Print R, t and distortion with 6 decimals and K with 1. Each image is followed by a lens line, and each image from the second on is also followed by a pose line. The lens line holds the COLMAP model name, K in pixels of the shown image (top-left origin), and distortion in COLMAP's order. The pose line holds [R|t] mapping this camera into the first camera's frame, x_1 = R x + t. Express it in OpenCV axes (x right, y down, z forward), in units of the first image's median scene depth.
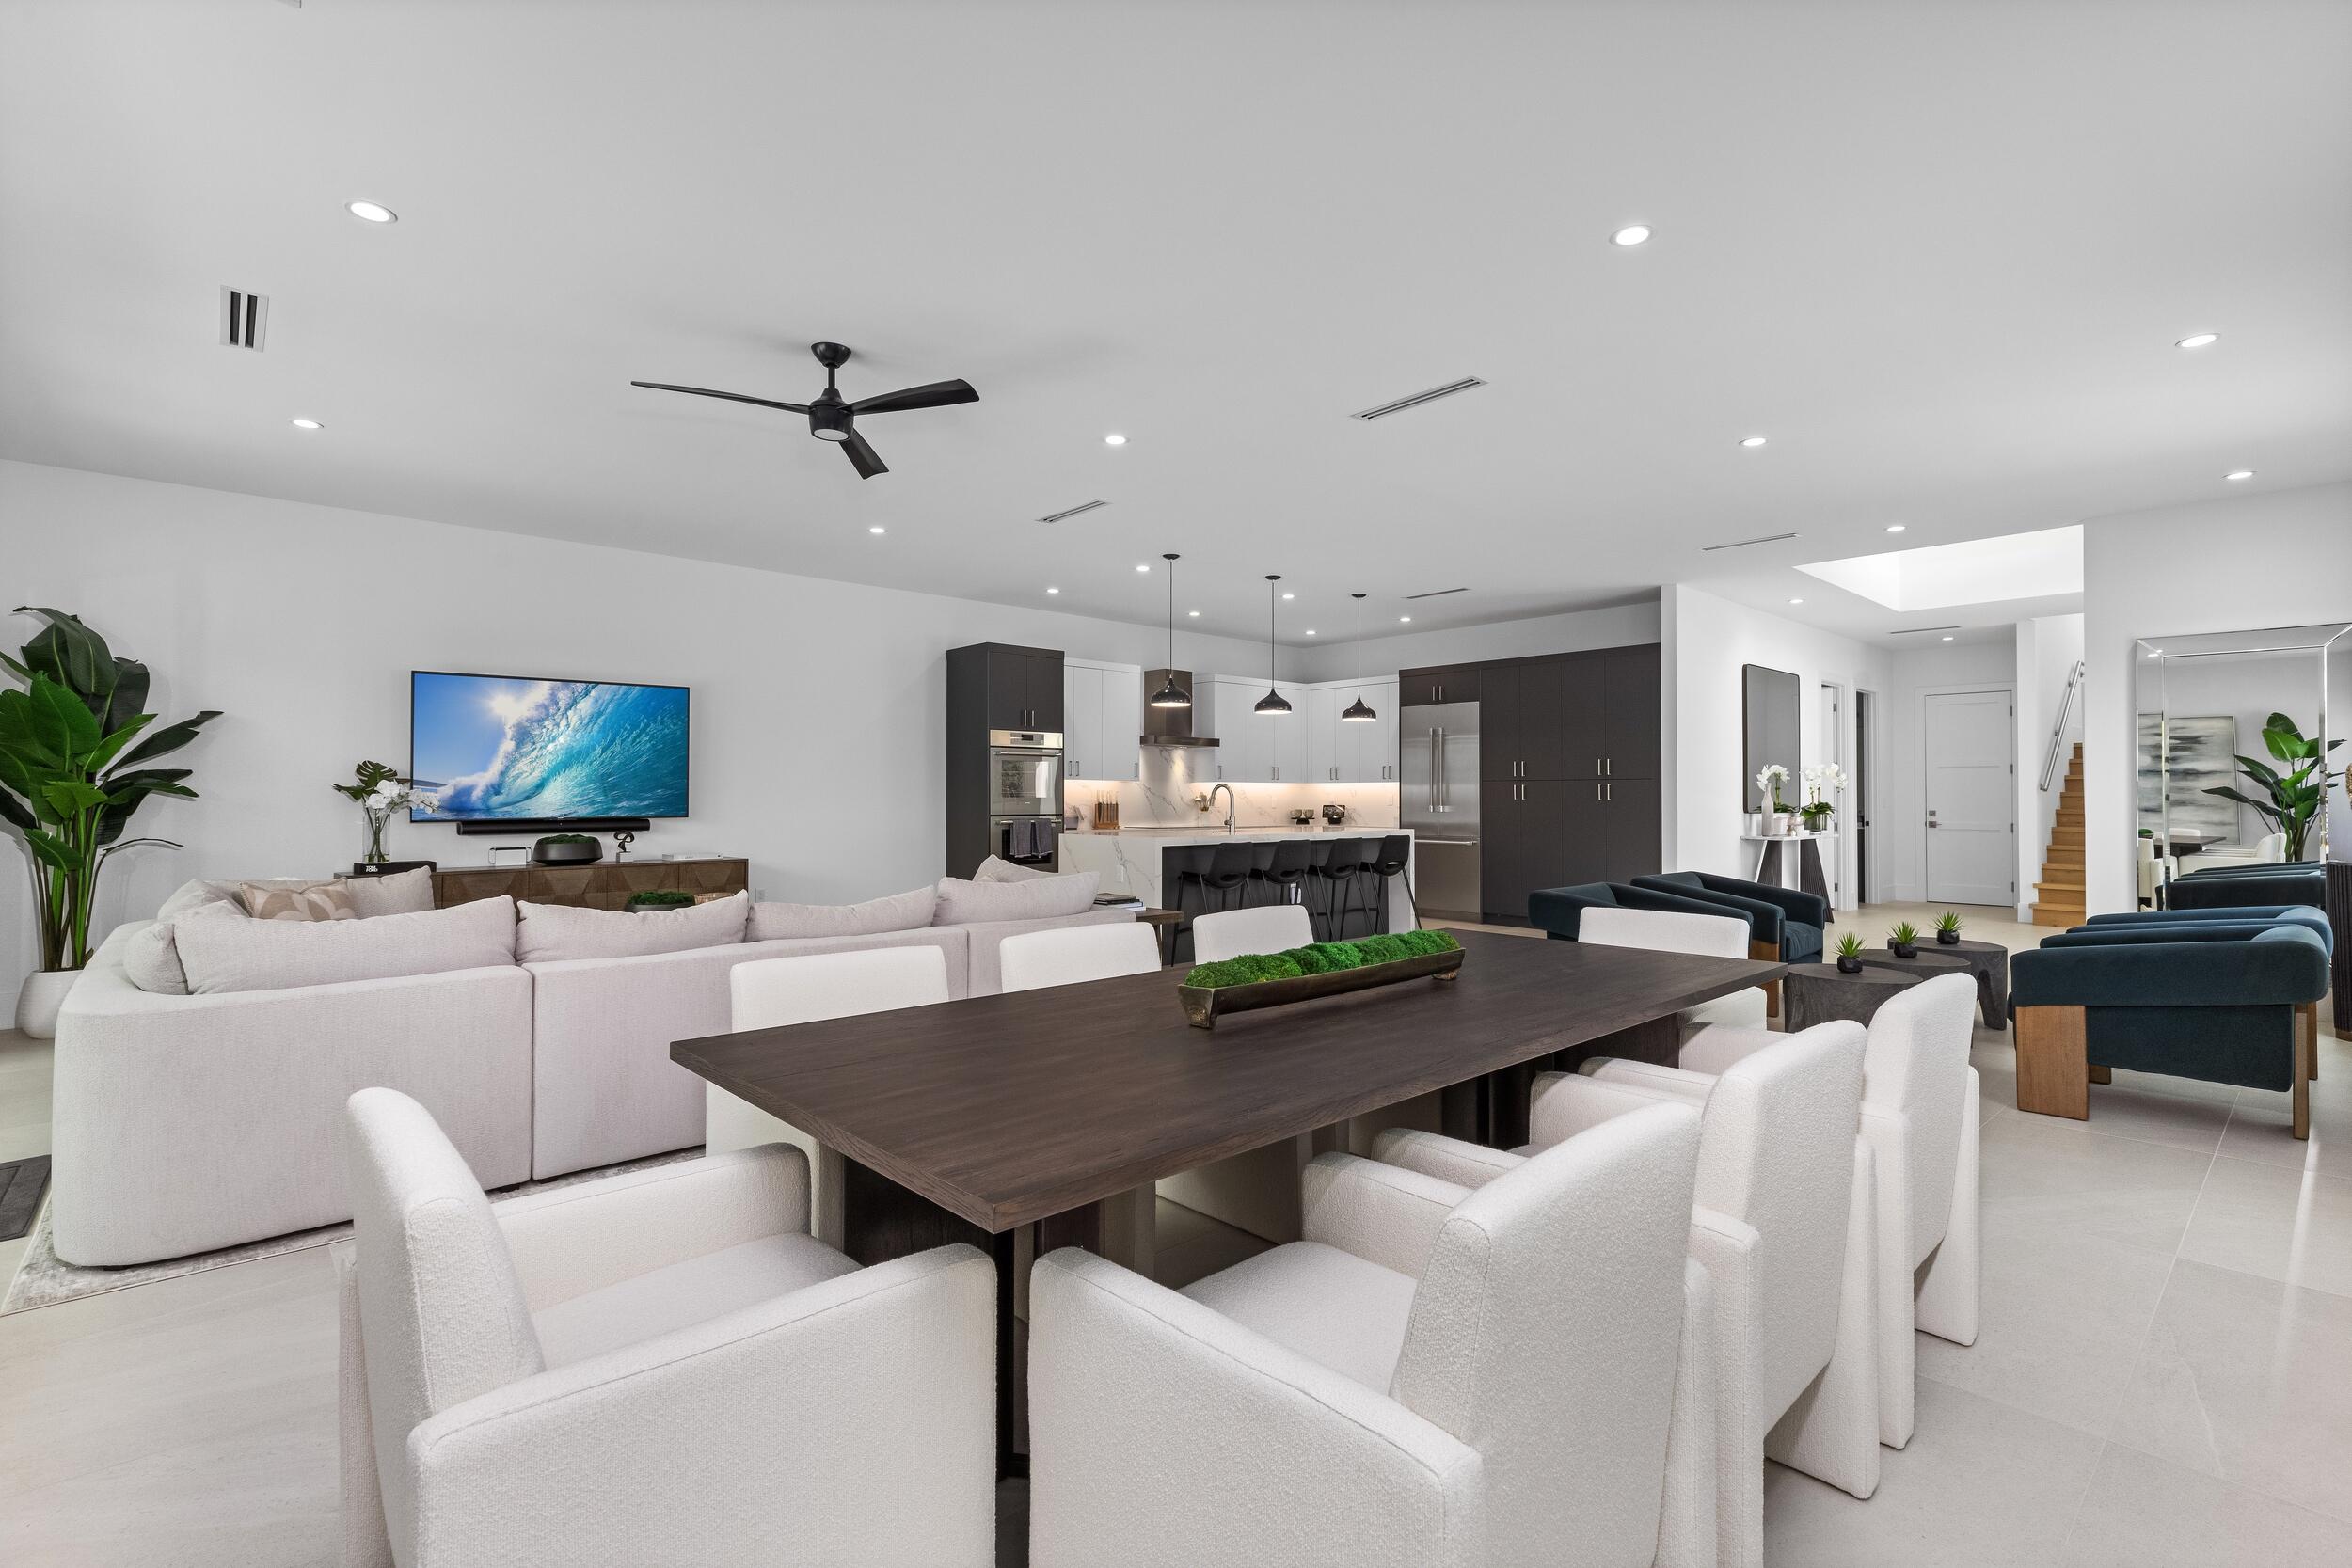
lens RADIAL K [[1072.0, 0, 1179.4], [0, 1072.0, 777.4], [0, 0, 1]] dist [0.003795, -0.001080]
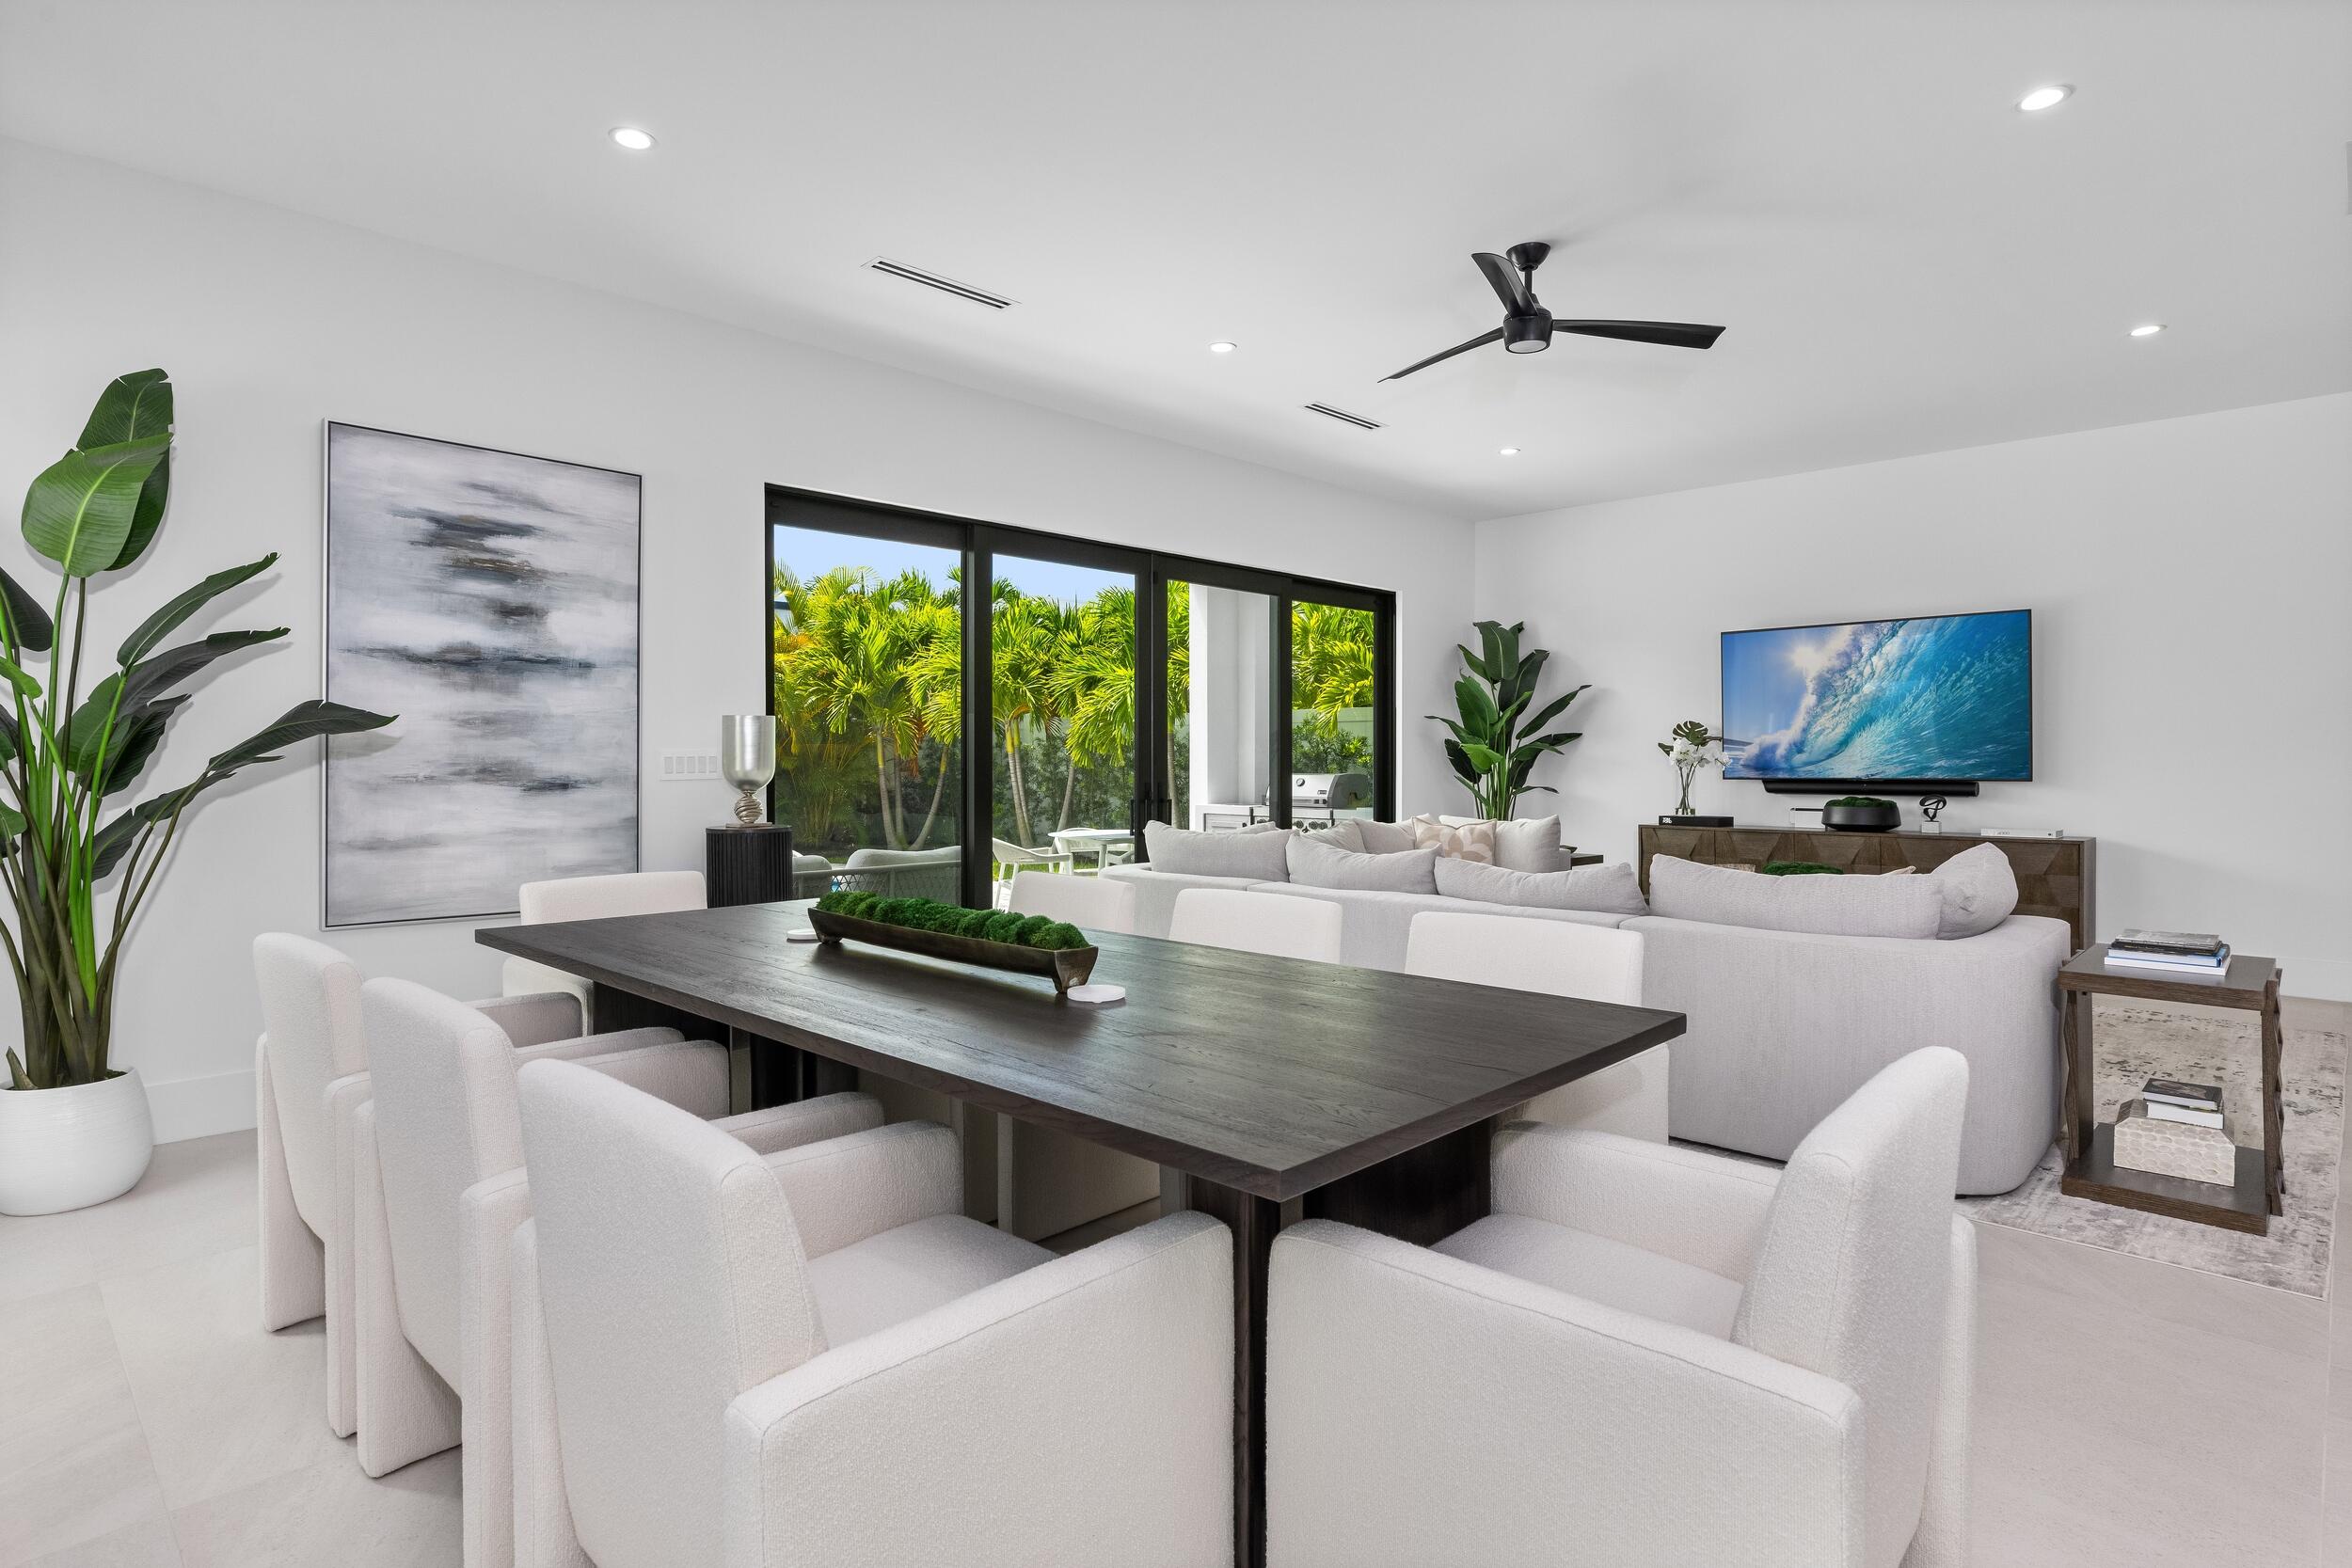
lens RADIAL K [[1222.4, 0, 1170.9], [0, 1222.4, 775.8], [0, 0, 1]] dist [-0.001707, -0.001186]
pose [[0.049664, 0.012257, -0.998691, 0.400416], [0.017332, 0.999764, 0.013133, 0.012469], [0.998616, -0.017962, 0.049439, 0.376610]]
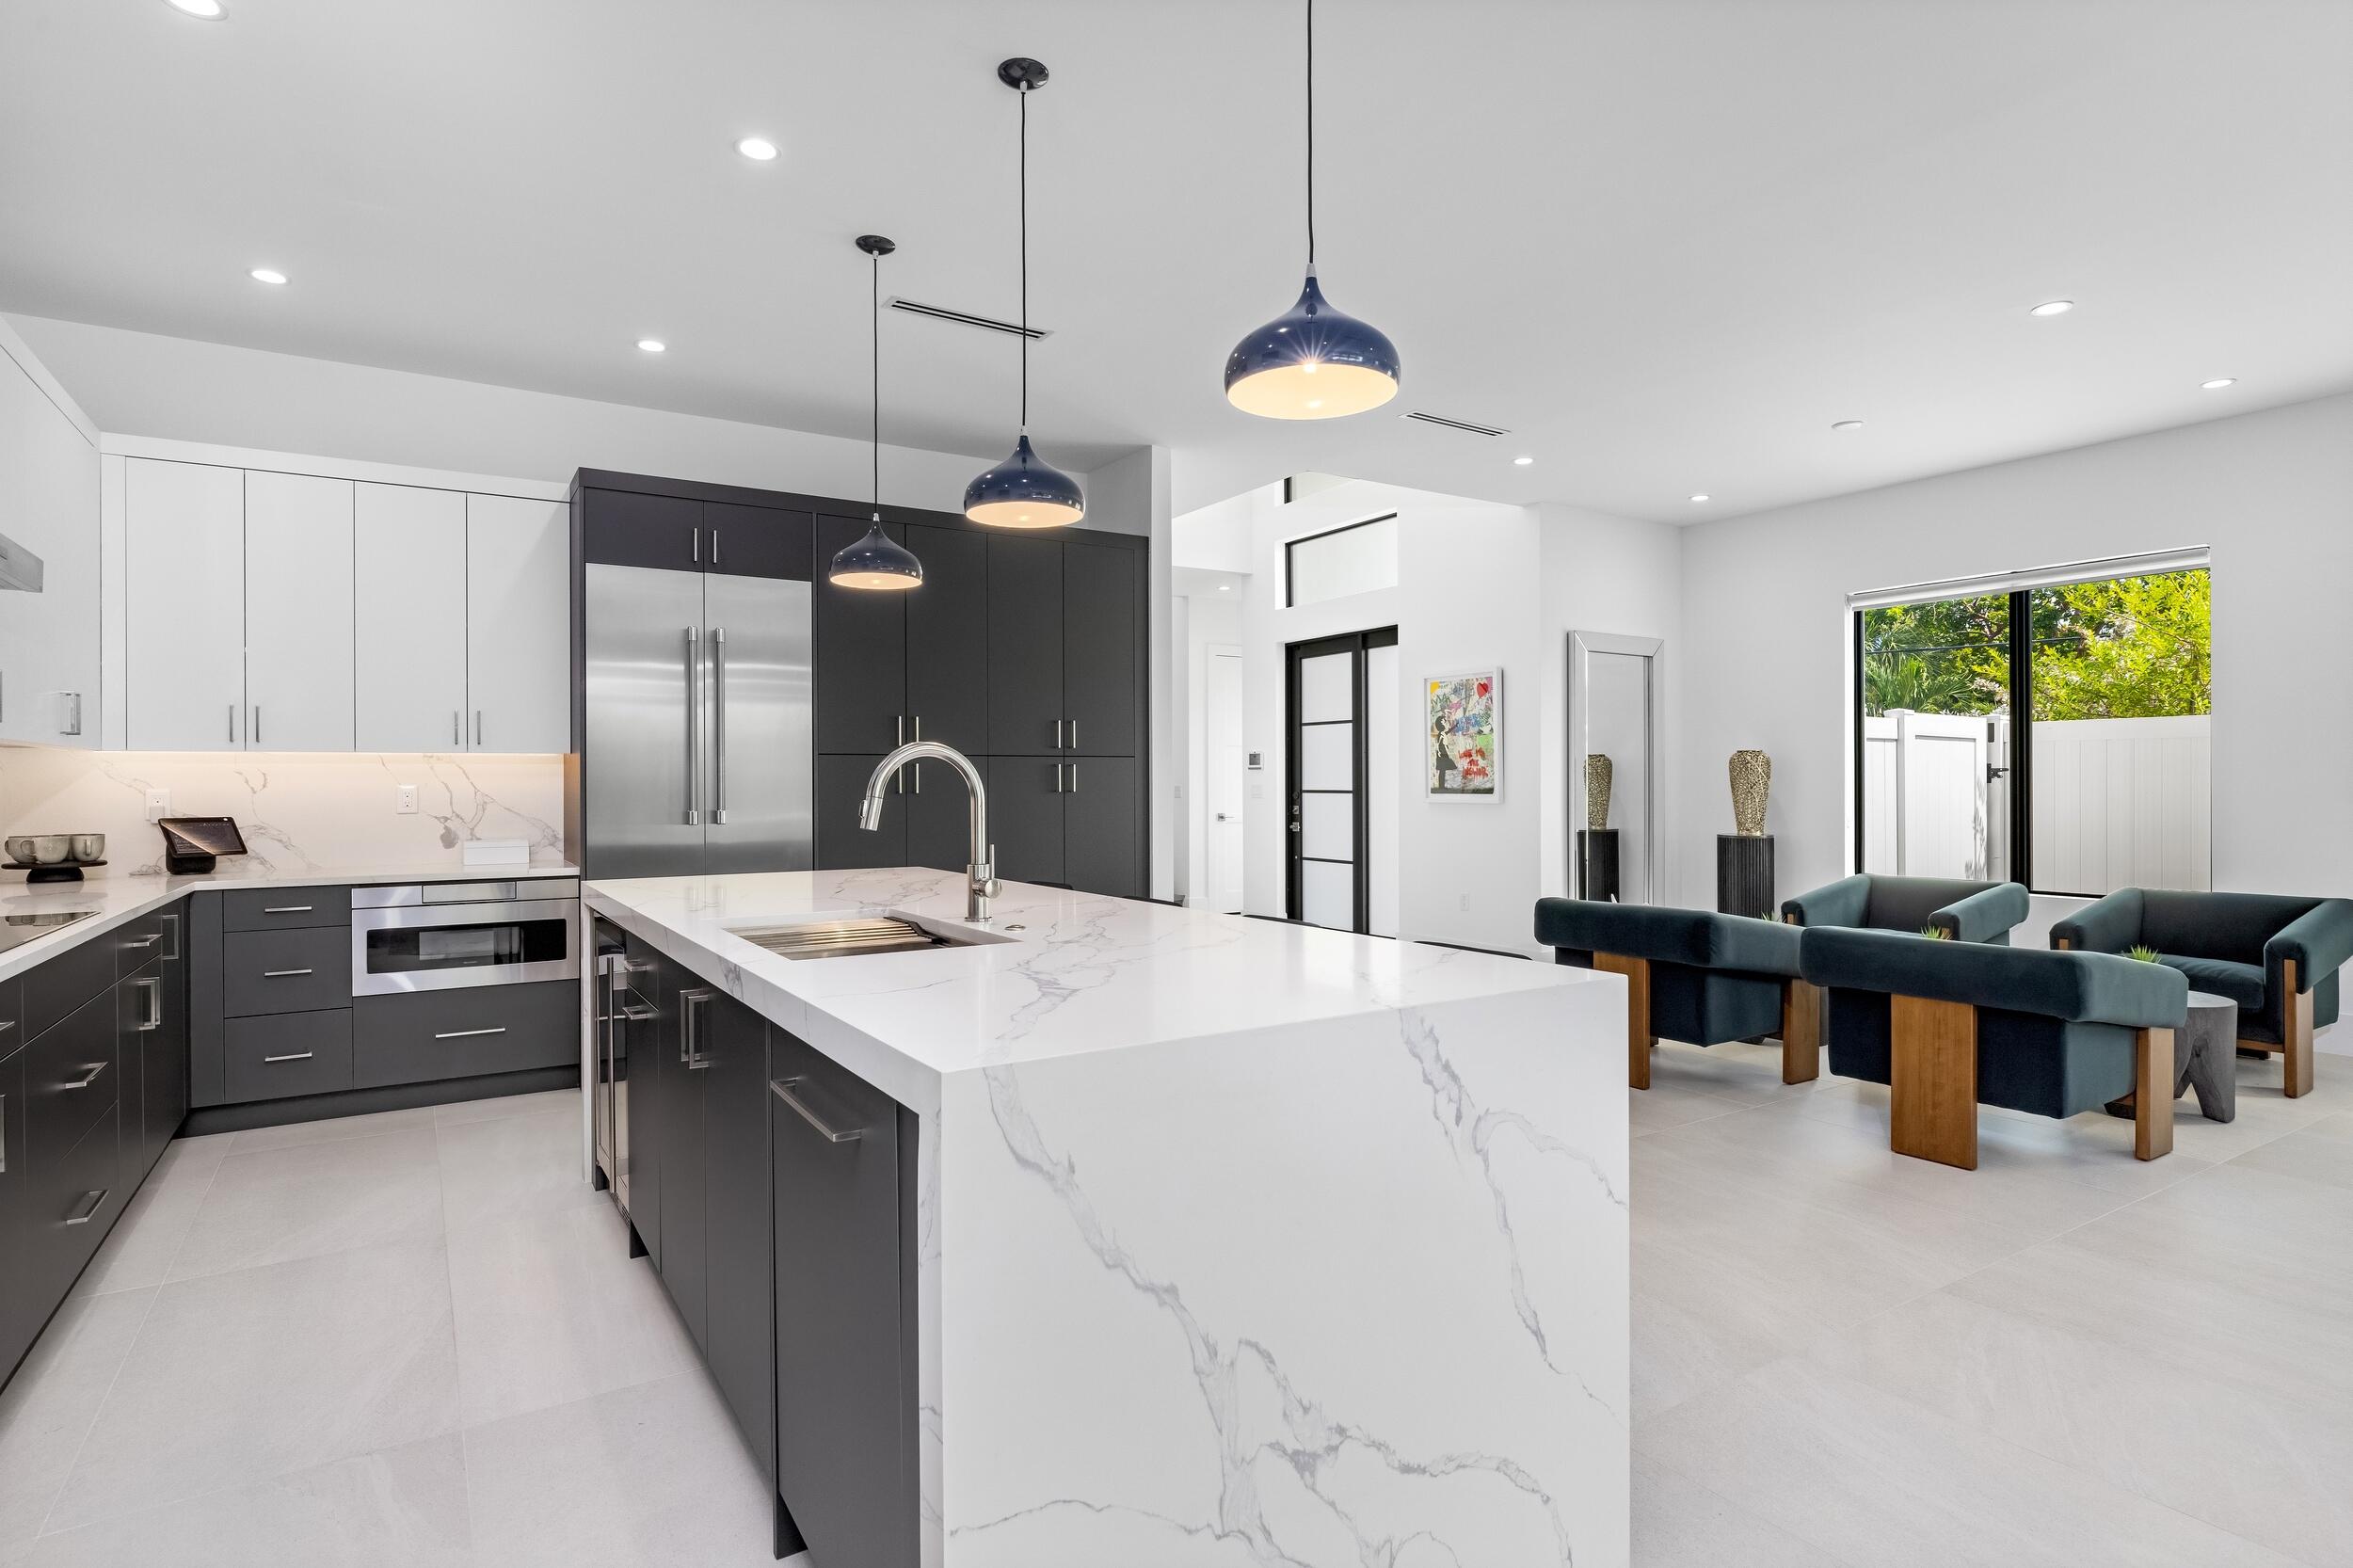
lens RADIAL K [[1223.0, 0, 1169.4], [0, 1223.0, 778.1], [0, 0, 1]] dist [-0.001707, -0.001186]
pose [[0.184992, 0.001348, 0.982739, -0.292832], [-0.014103, 0.999900, 0.001283, 0.015350], [-0.982639, -0.014097, 0.184993, 1.044888]]
